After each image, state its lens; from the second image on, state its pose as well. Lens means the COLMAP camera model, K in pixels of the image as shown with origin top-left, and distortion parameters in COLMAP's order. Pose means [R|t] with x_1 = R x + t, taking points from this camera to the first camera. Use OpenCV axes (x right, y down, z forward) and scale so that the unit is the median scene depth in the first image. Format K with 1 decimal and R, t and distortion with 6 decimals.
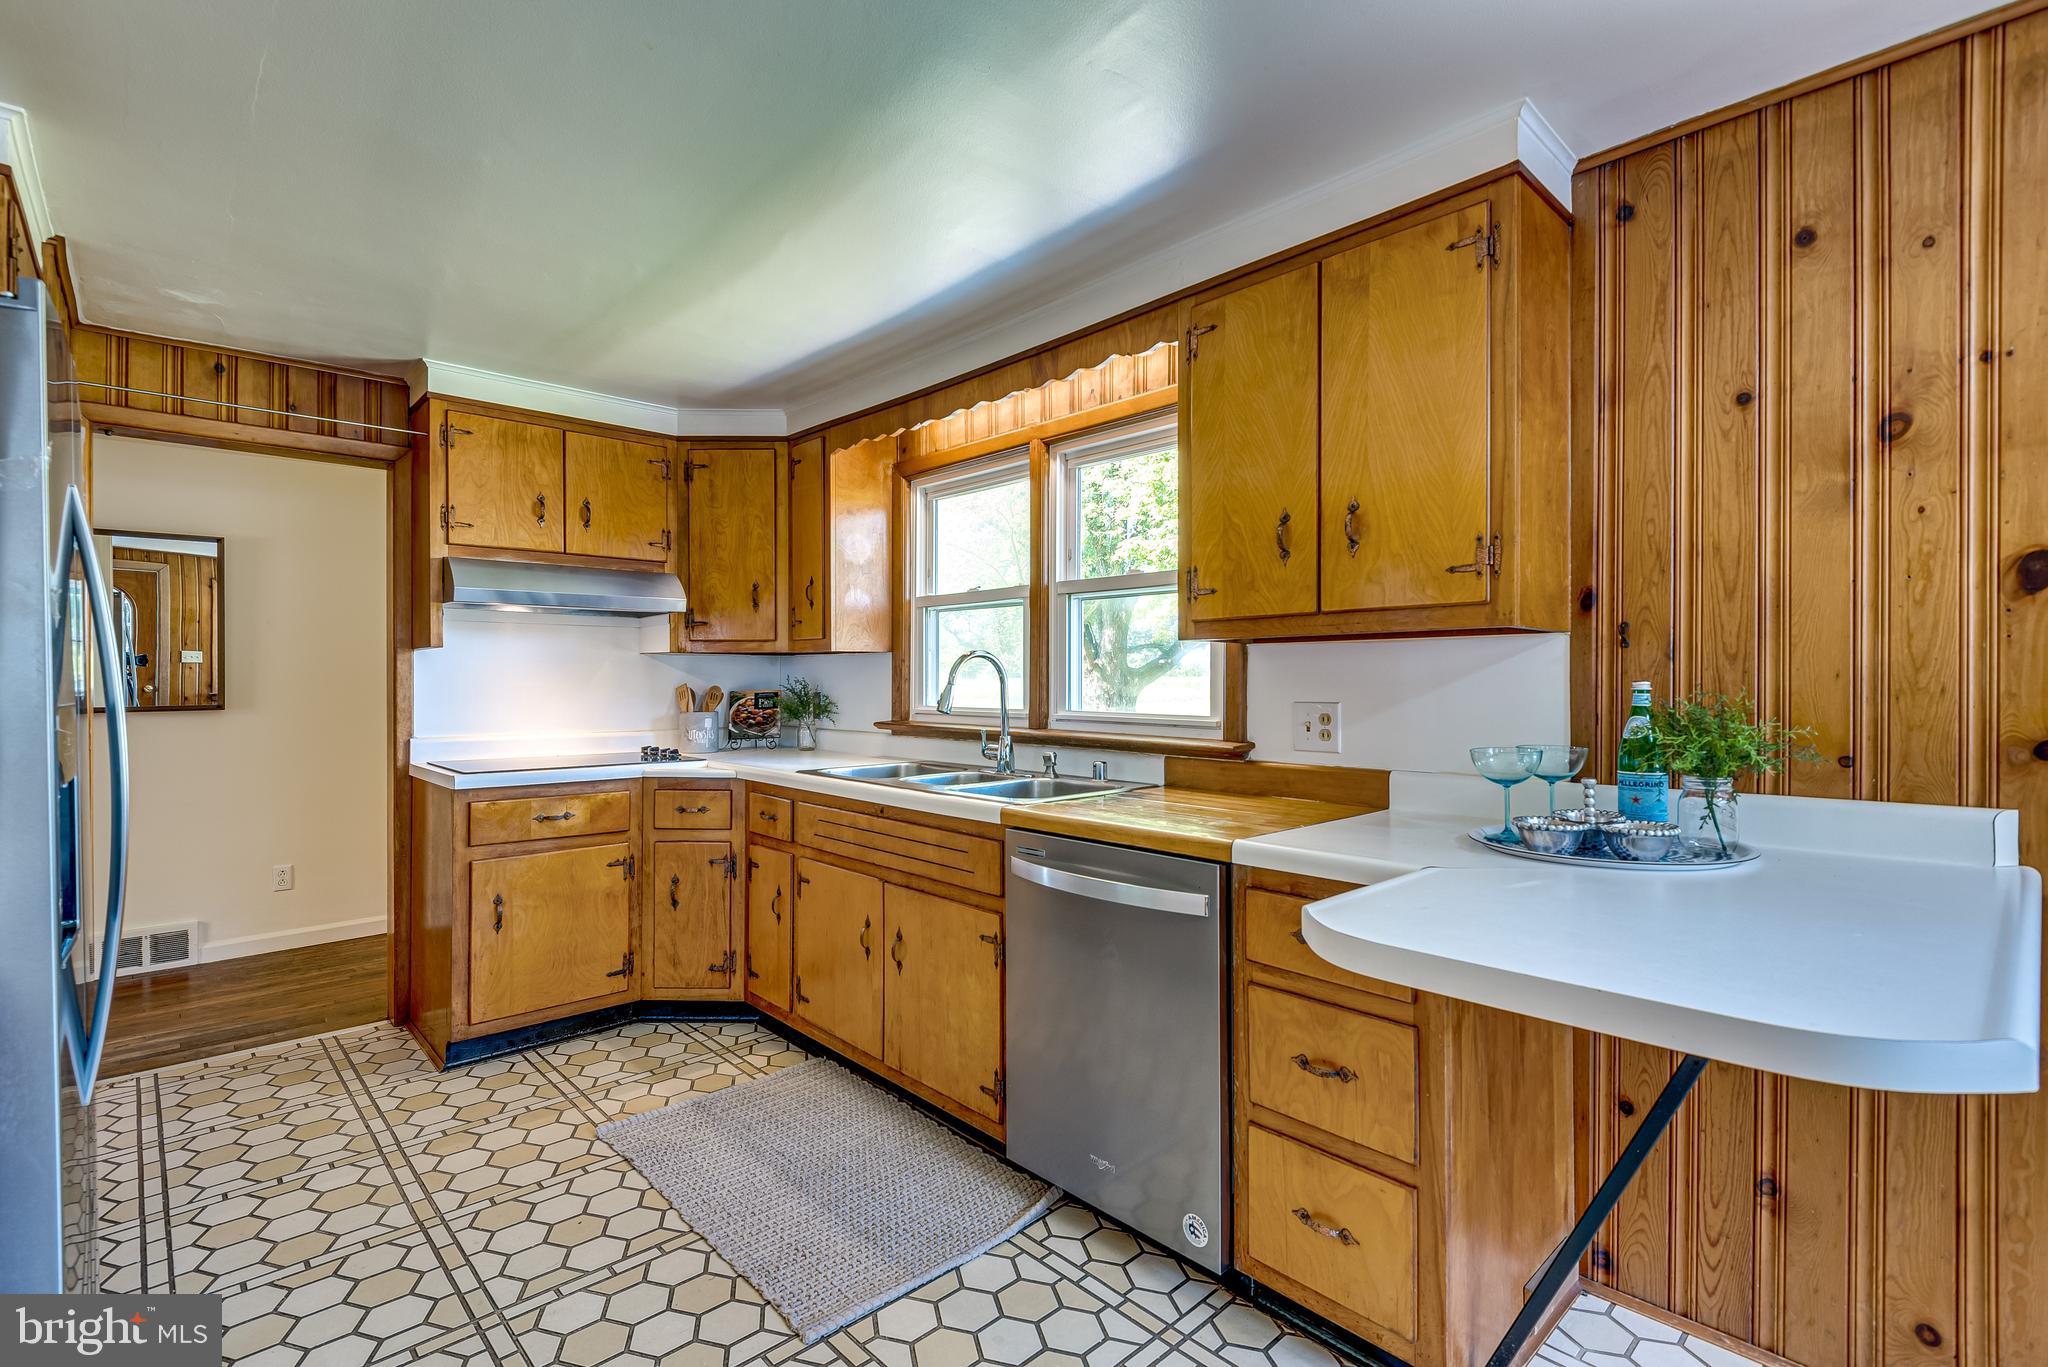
lens RADIAL K [[938.3, 0, 1028.4], [0, 938.3, 674.1], [0, 0, 1]] dist [0.013910, -0.013008]
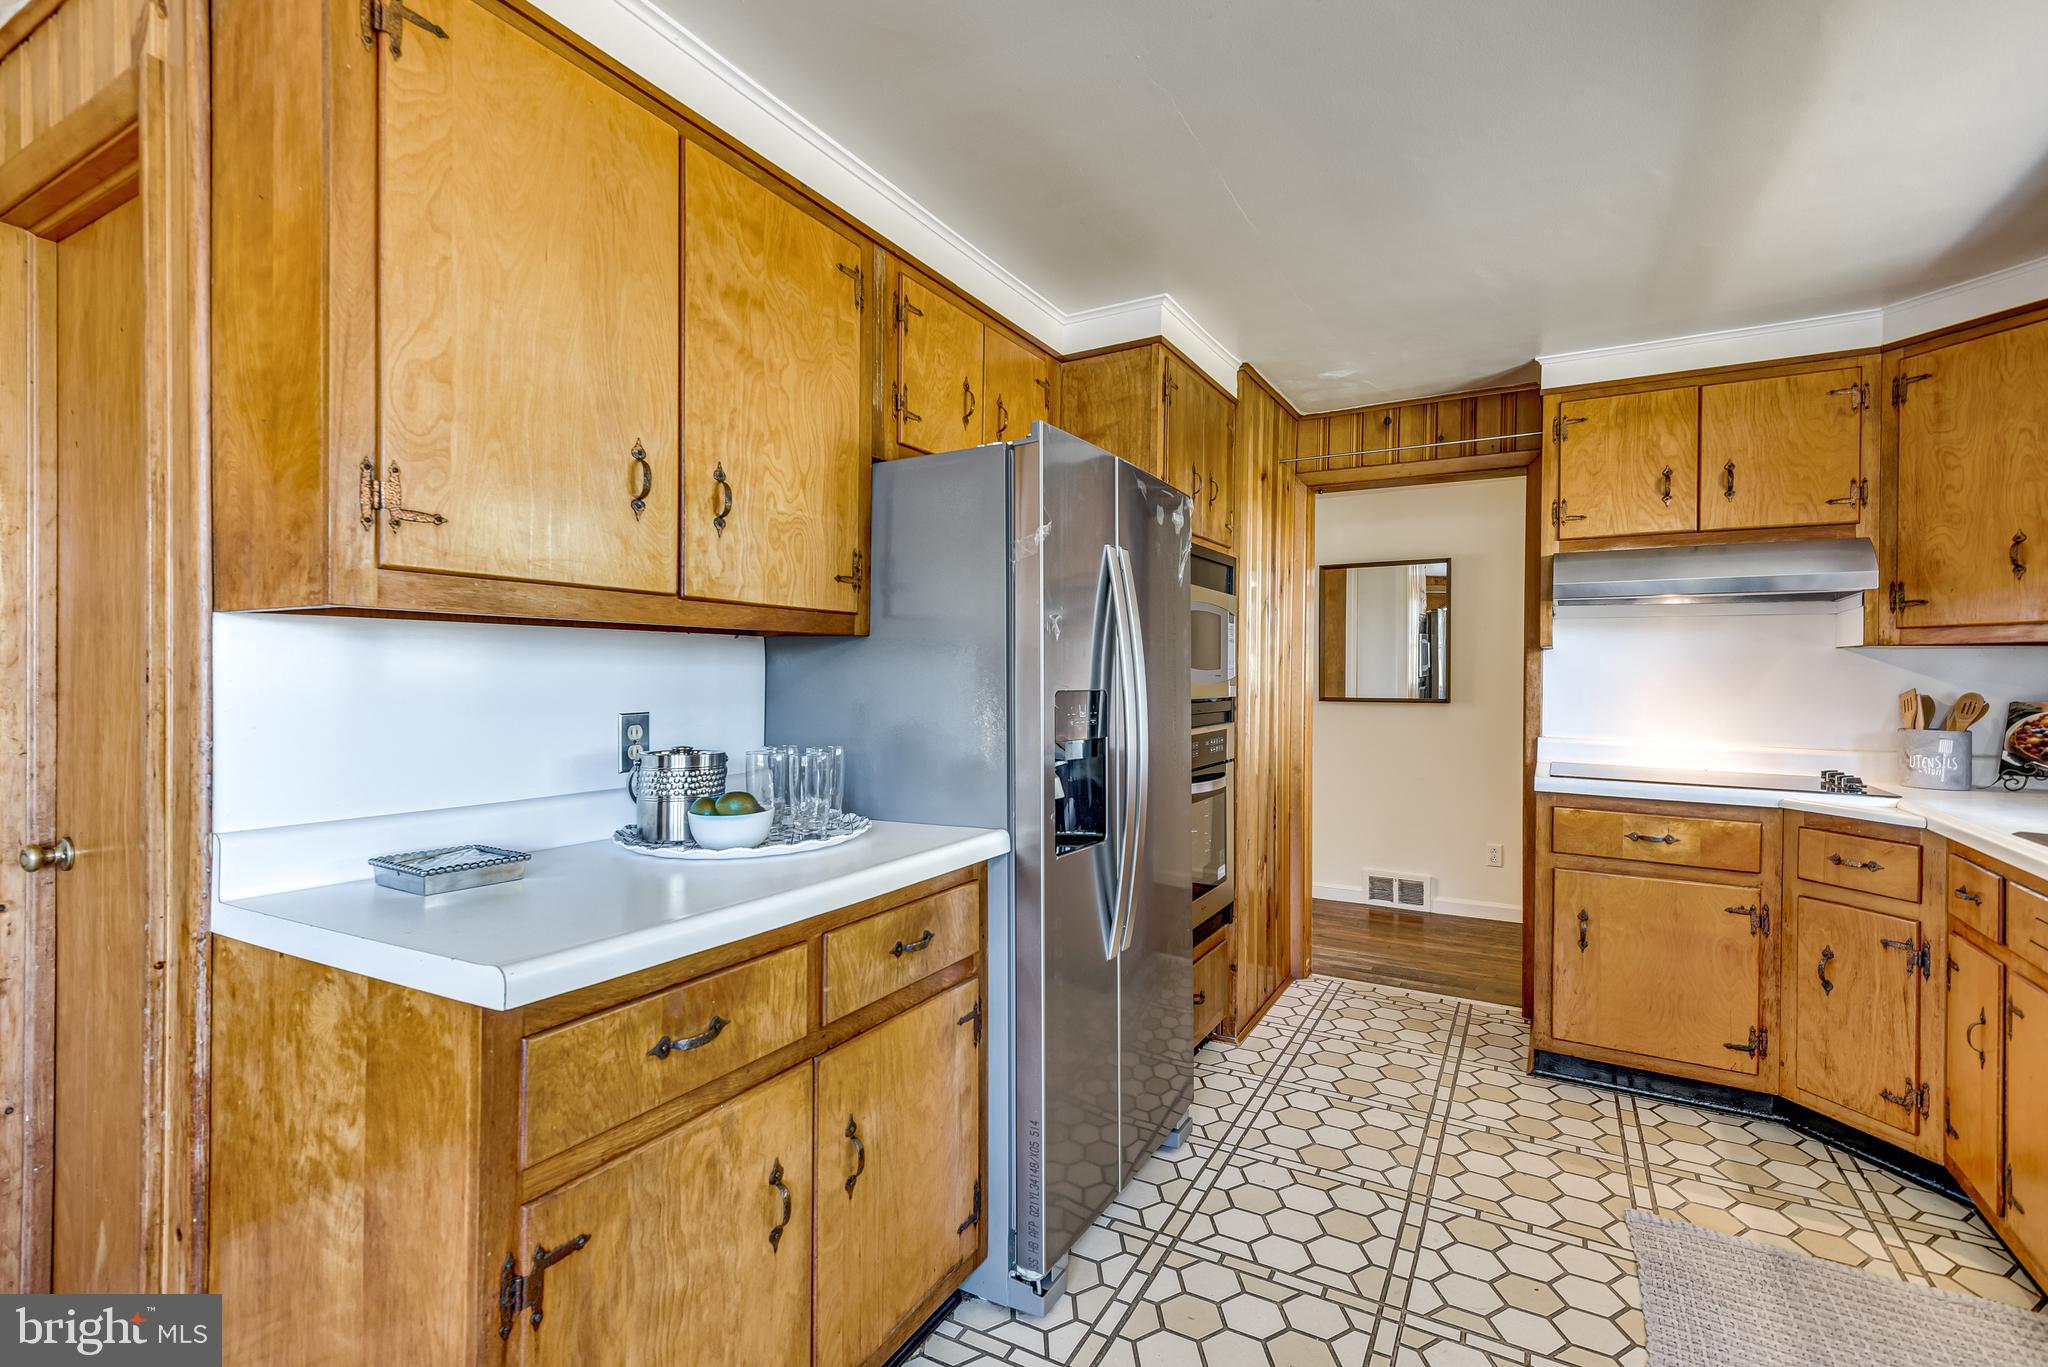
lens RADIAL K [[933.0, 0, 1016.2], [0, 933.0, 677.7], [0, 0, 1]] dist [0.039786, -0.018560]
pose [[0.291490, 0.008411, -0.956537, 0.161182], [-0.004880, 0.999961, 0.007306, -0.000137], [0.956562, 0.002538, 0.291519, 0.182362]]
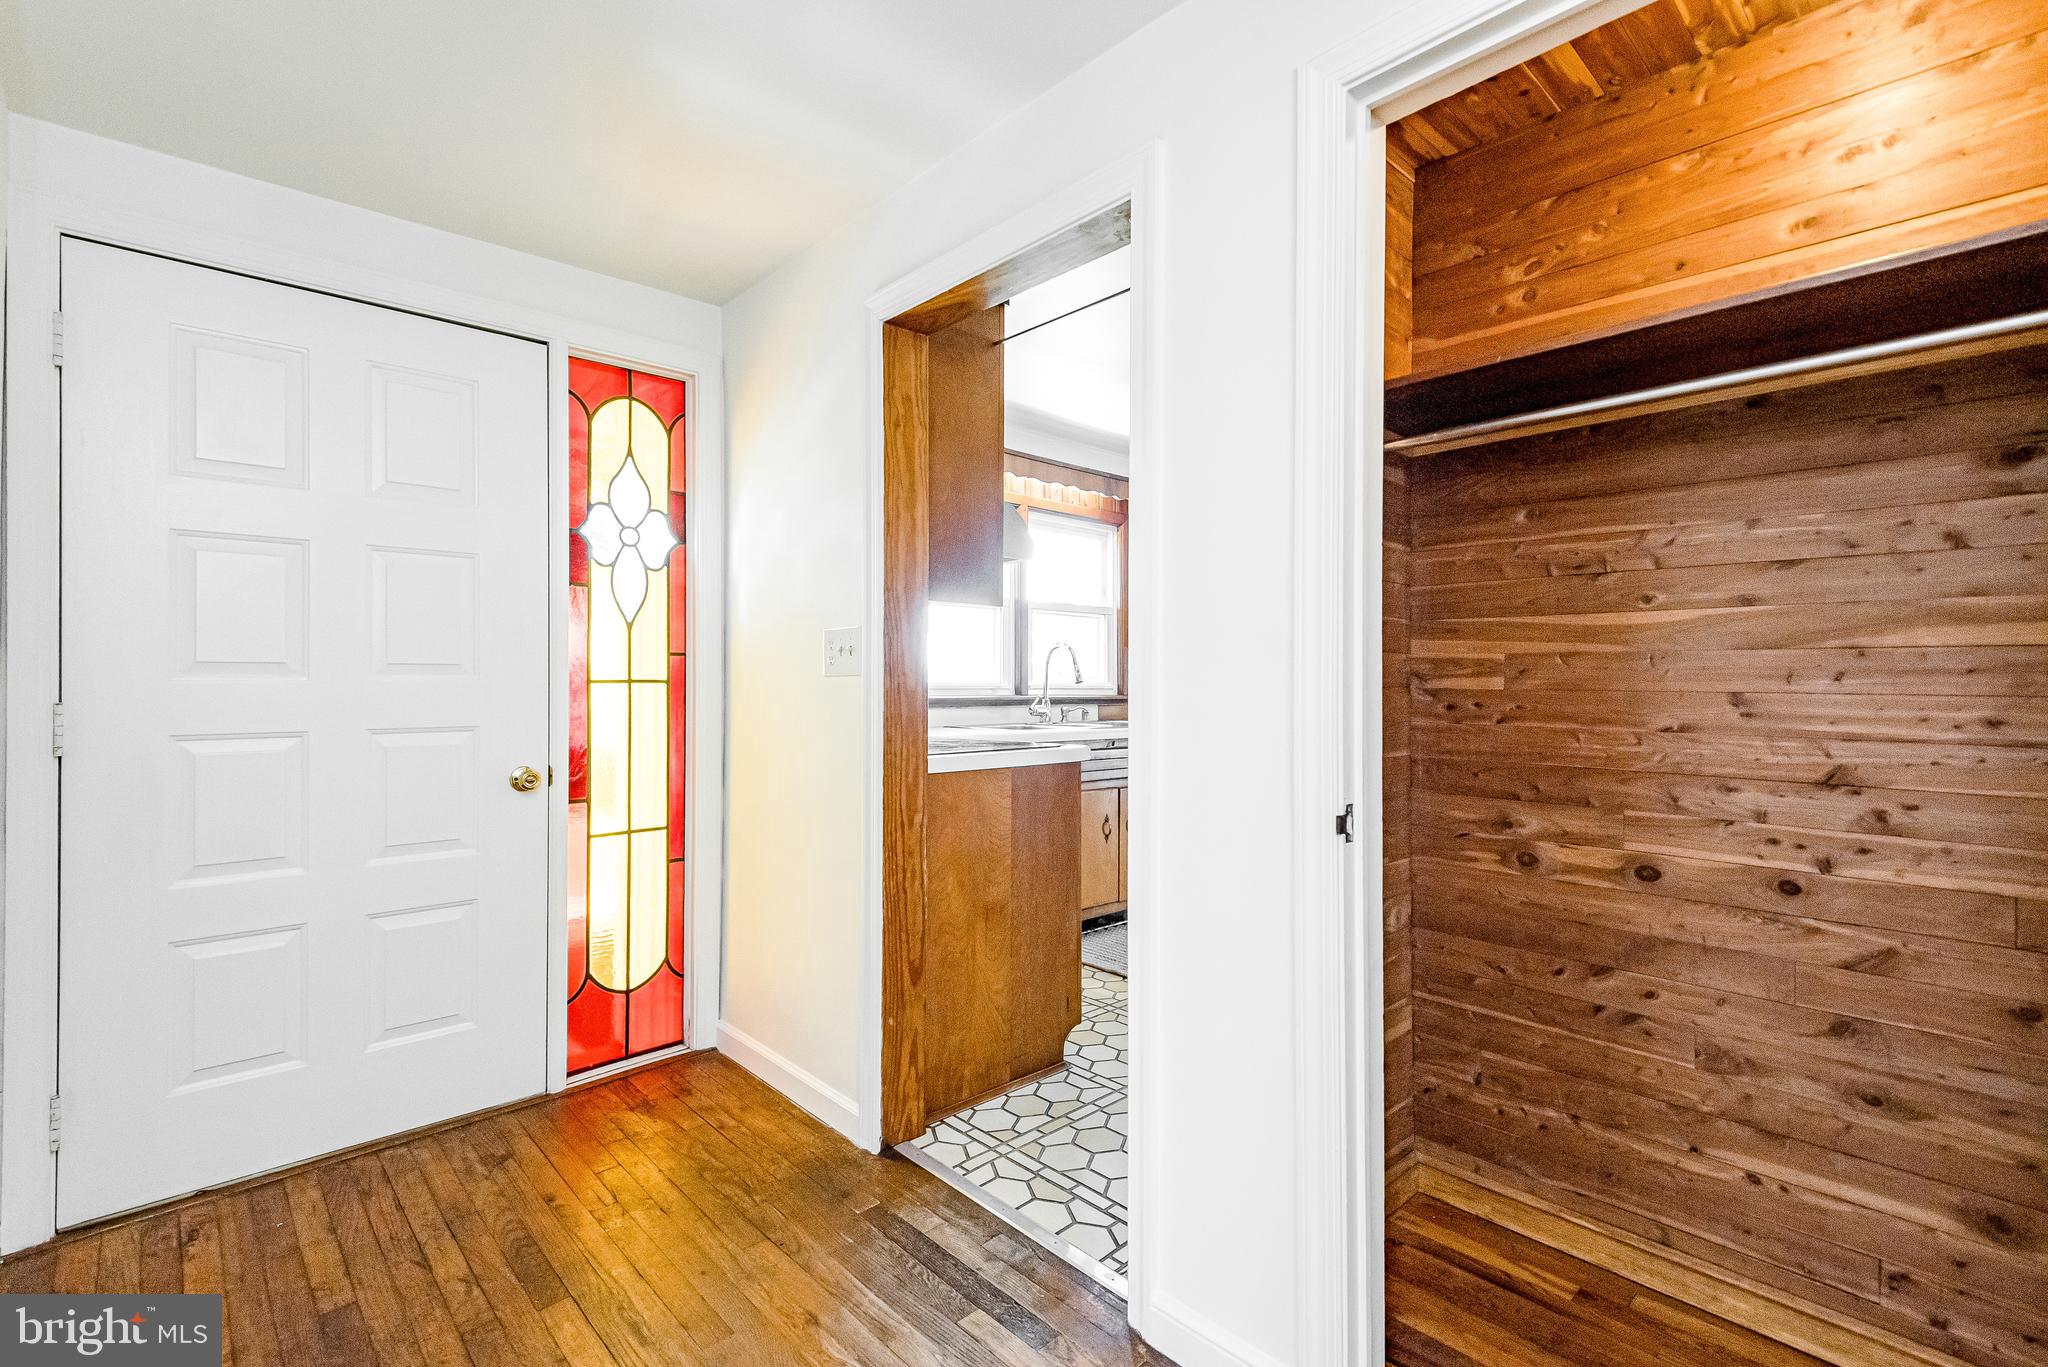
lens RADIAL K [[933.0, 0, 1016.2], [0, 933.0, 677.7], [0, 0, 1]] dist [0.039786, -0.018560]
pose [[0.005894, 0.005187, 0.999969, -1.478235], [-0.003903, 0.999979, -0.005164, 0.038818], [-0.999975, -0.003873, 0.005915, 0.996483]]
